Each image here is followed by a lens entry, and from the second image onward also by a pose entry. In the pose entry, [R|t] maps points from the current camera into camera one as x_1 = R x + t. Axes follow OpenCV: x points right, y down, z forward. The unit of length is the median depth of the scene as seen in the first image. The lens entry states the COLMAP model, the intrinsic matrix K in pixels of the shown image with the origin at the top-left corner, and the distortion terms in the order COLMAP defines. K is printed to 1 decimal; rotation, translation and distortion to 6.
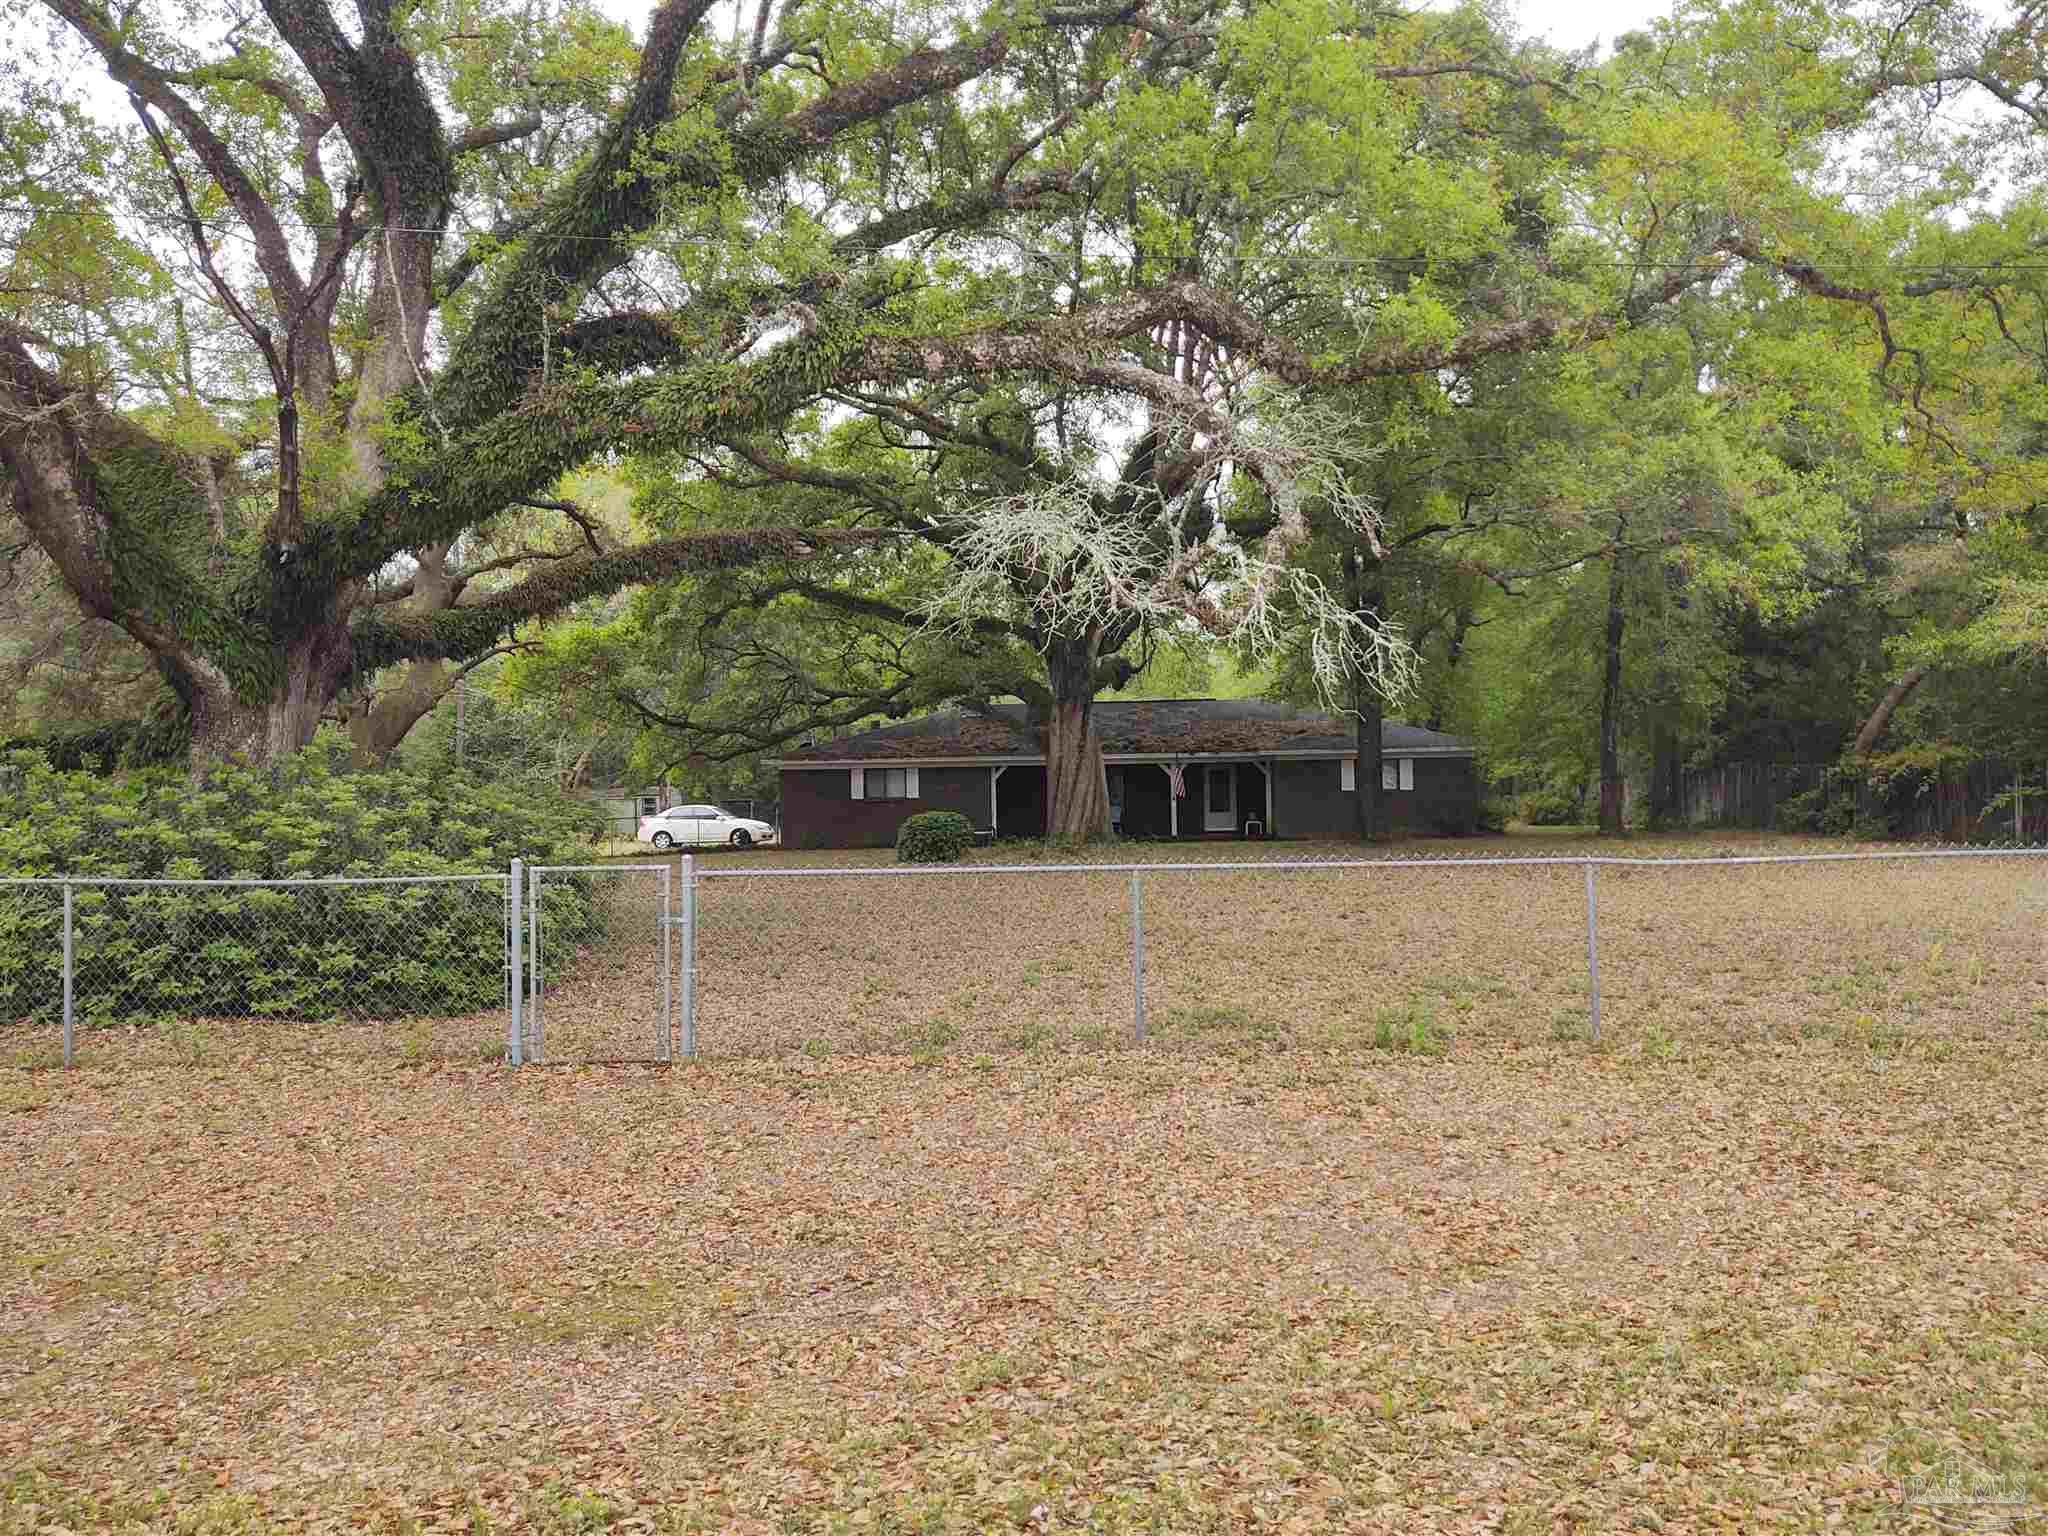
lens RADIAL K [[1619.4, 0, 1011.2], [0, 1619.4, 780.2], [0, 0, 1]] dist [0.033248, -0.067009]
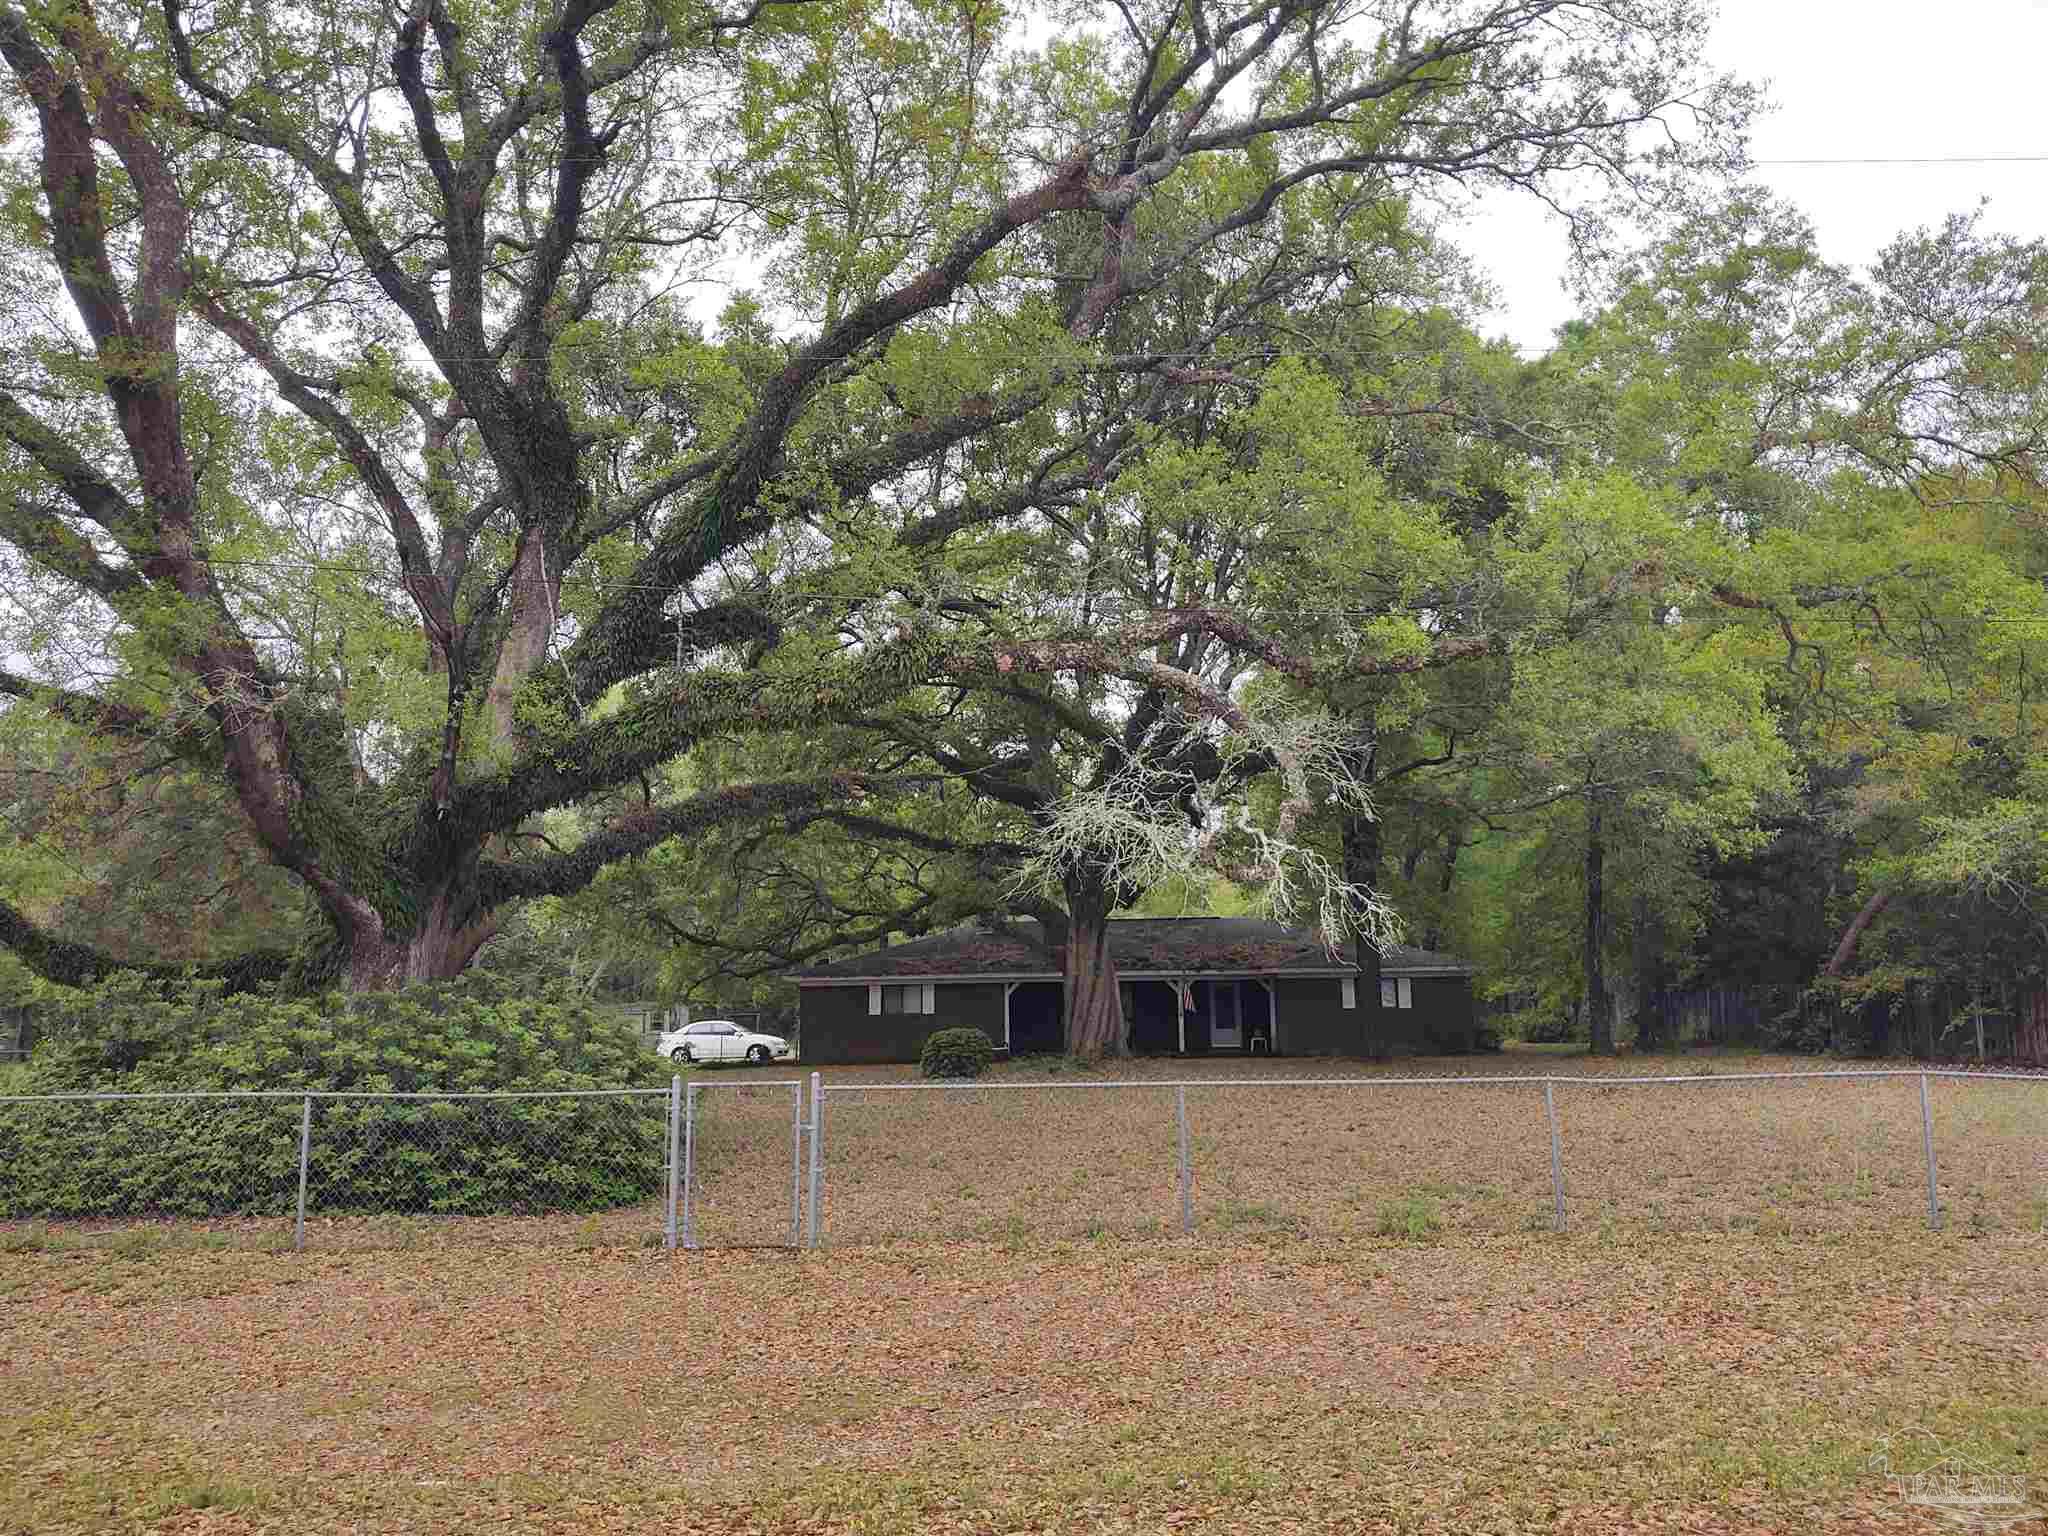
lens RADIAL K [[1619.4, 0, 1022.3], [0, 1619.4, 764.7], [0, 0, 1]] dist [0.033248, -0.067009]
pose [[0.999961, 0.003180, 0.008223, -0.035531], [-0.002003, 0.990239, -0.139362, -0.009201], [-0.008586, 0.139340, 0.990207, -0.162403]]
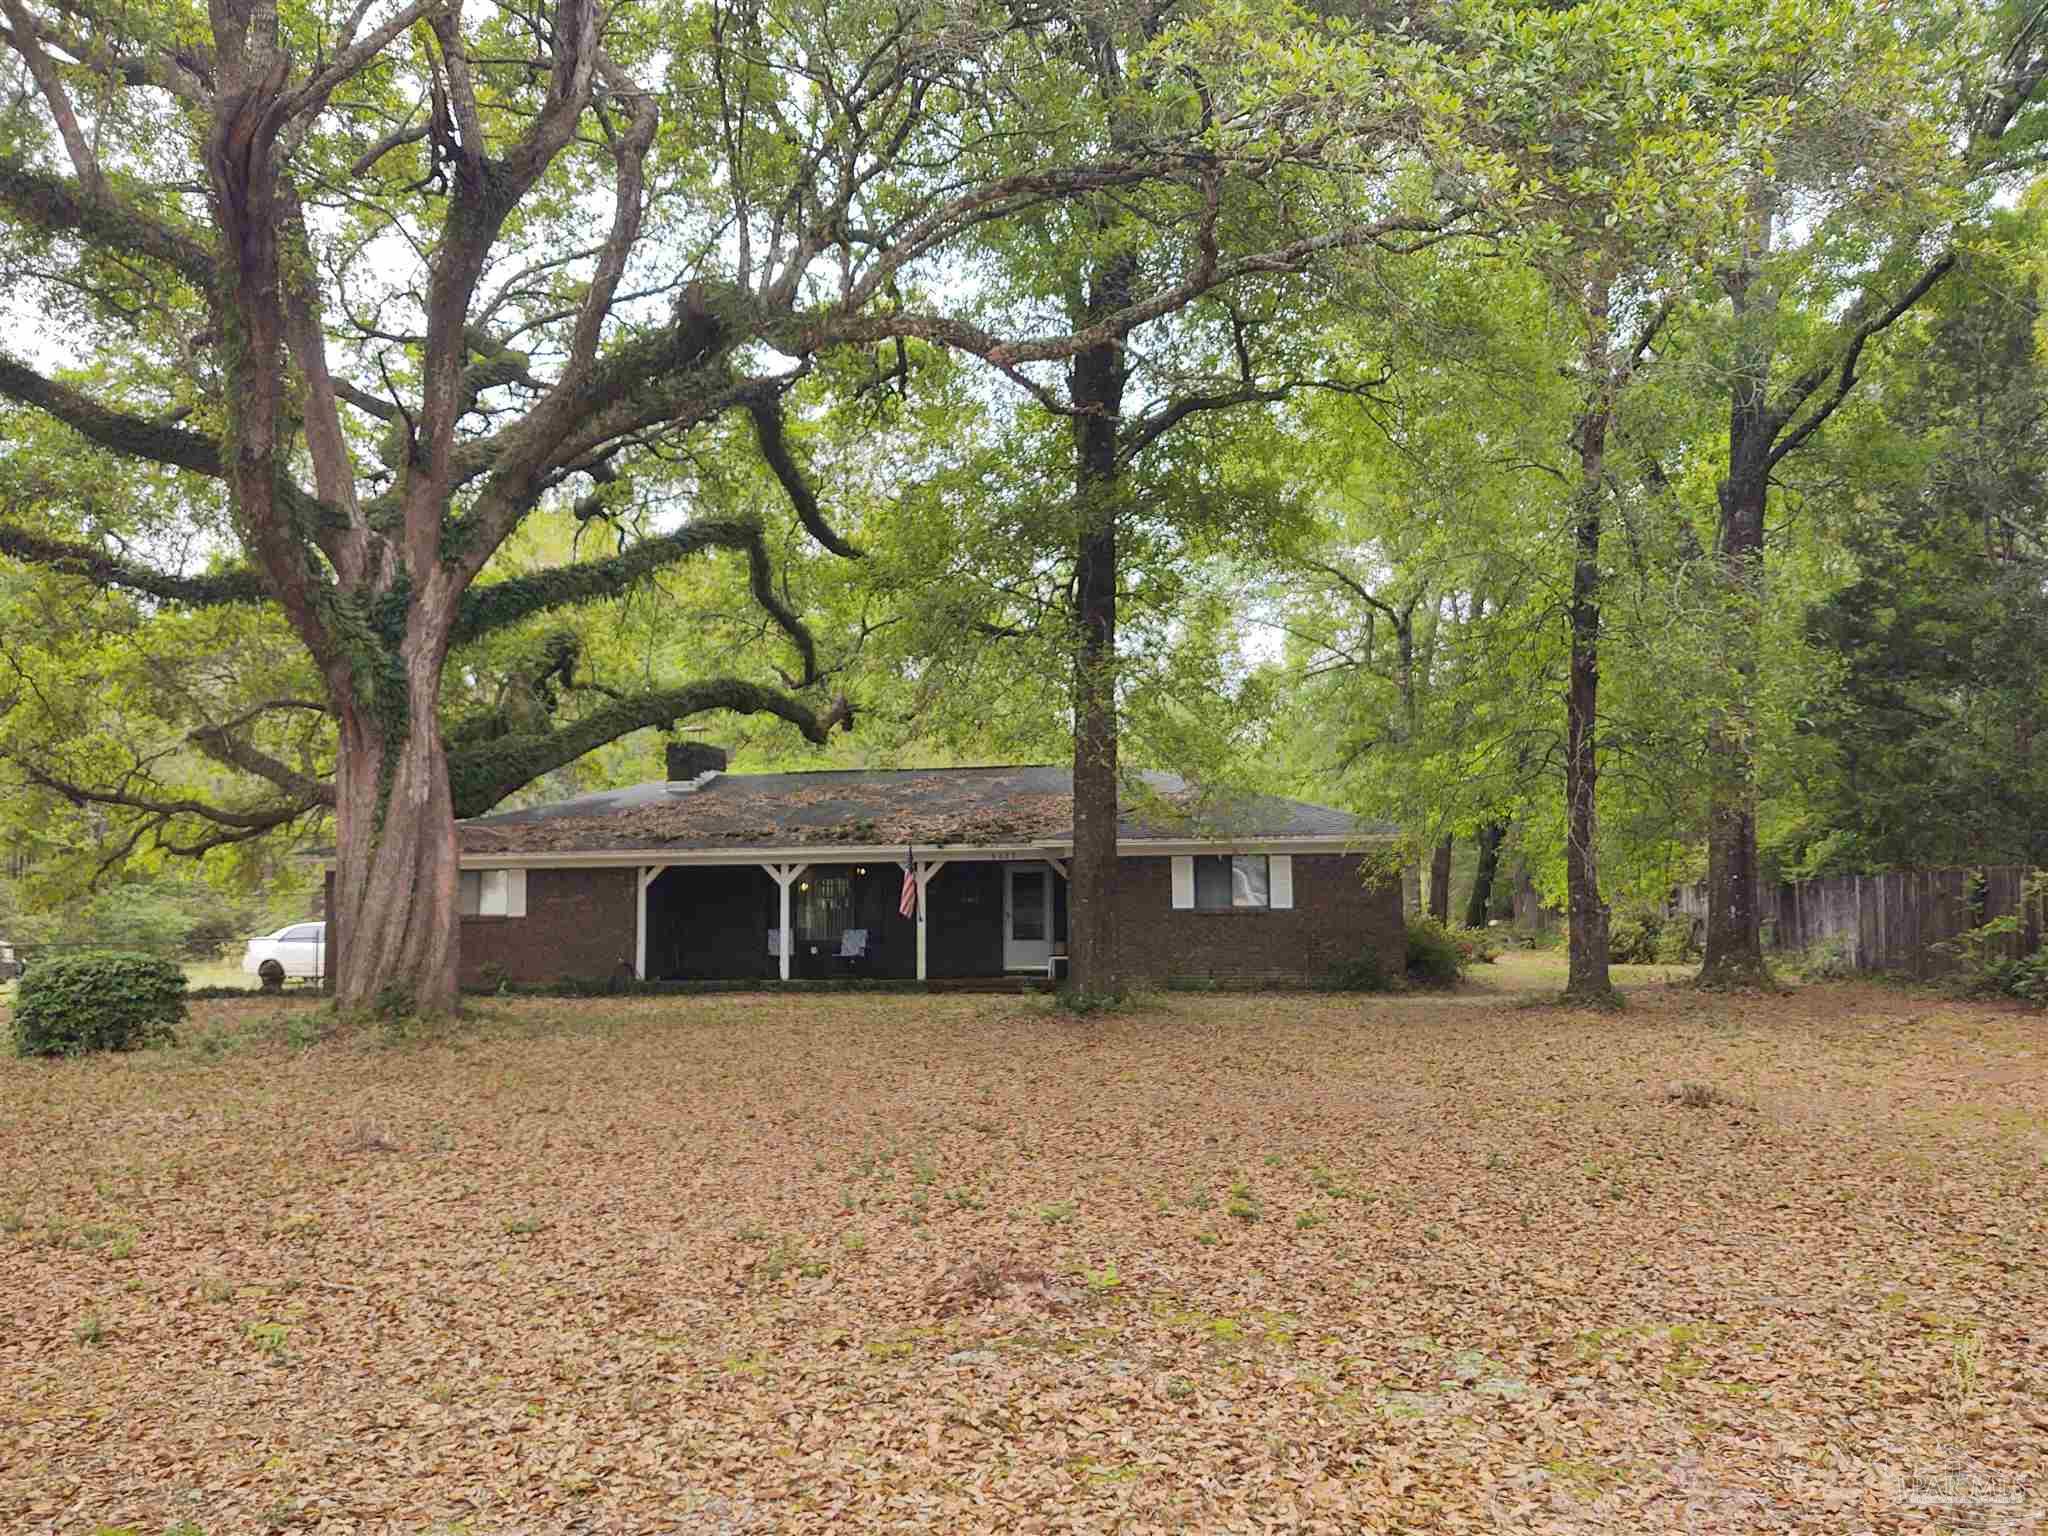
lens RADIAL K [[1619.4, 0, 1022.0], [0, 1619.4, 771.7], [0, 0, 1]] dist [0.033248, -0.067009]
pose [[0.990850, -0.006017, -0.134834, 0.735147], [-0.003524, 0.997512, -0.070412, -0.005171], [0.134923, 0.070243, 0.988363, 1.295199]]
